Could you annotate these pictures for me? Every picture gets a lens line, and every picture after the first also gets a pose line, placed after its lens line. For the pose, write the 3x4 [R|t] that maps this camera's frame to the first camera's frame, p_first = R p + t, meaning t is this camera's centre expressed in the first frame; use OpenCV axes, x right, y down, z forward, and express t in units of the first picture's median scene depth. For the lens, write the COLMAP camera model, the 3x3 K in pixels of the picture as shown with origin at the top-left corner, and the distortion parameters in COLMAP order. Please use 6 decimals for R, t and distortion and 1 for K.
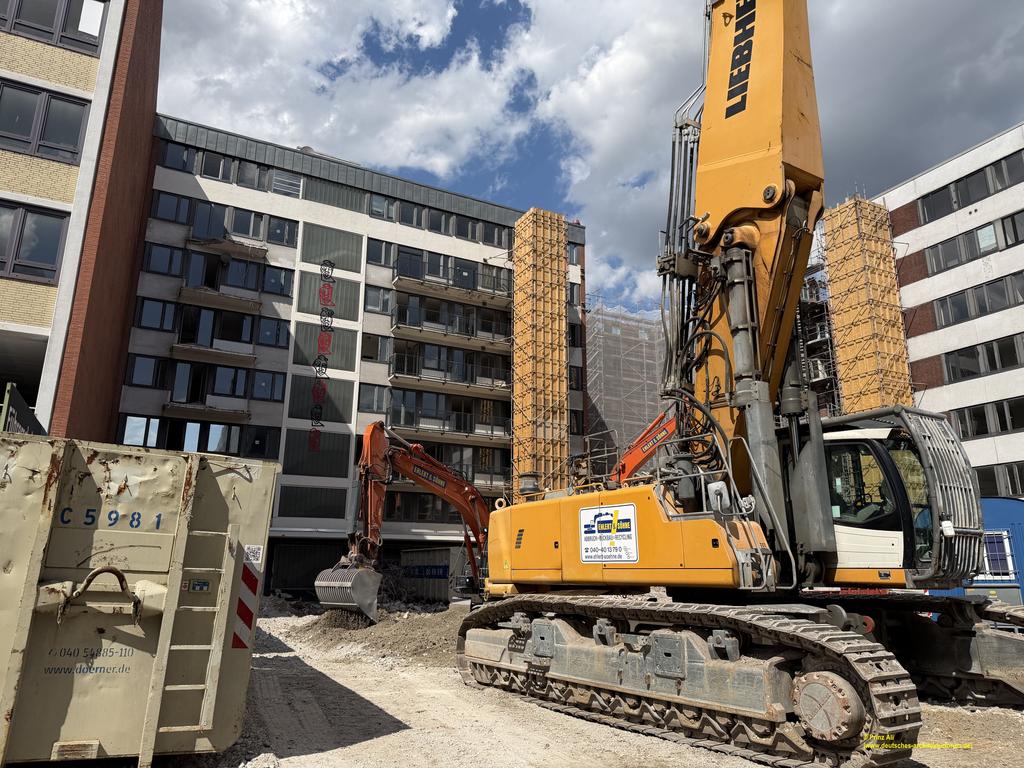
lens RADIAL K [[720.4, 0, 507.4], [0, 720.4, 385.9], [0, 0, 1]] dist [0.138566, -0.160799]
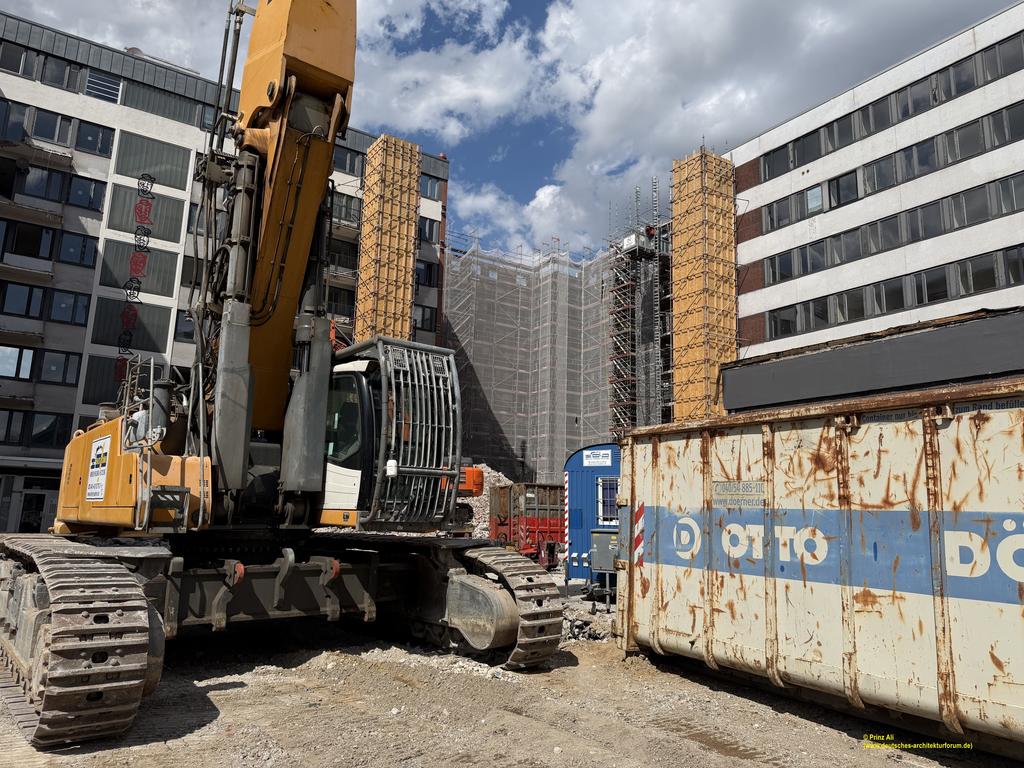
lens RADIAL K [[721.4, 0, 507.7], [0, 721.4, 380.7], [0, 0, 1]] dist [0.189272, -0.356151]
pose [[0.993950, 0.042878, 0.101121, 0.124616], [-0.049712, 0.996577, 0.066056, 0.002762], [-0.097942, -0.070683, 0.992679, 0.015799]]
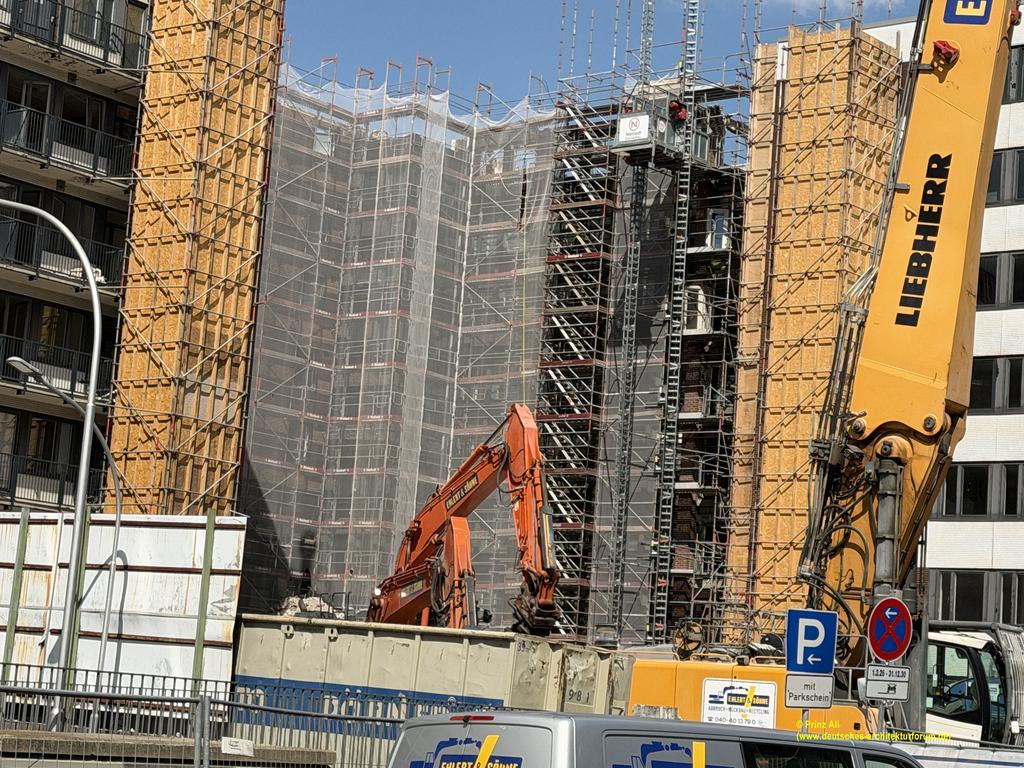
lens RADIAL K [[2334.0, 0, 533.3], [0, 2334.0, 382.5], [0, 0, 1]] dist [0.207107, -0.581099]
pose [[0.907694, 0.122991, 0.401205, -0.364010], [-0.170844, 0.981571, 0.085616, -0.116750], [-0.383281, -0.146256, 0.911978, -0.450832]]
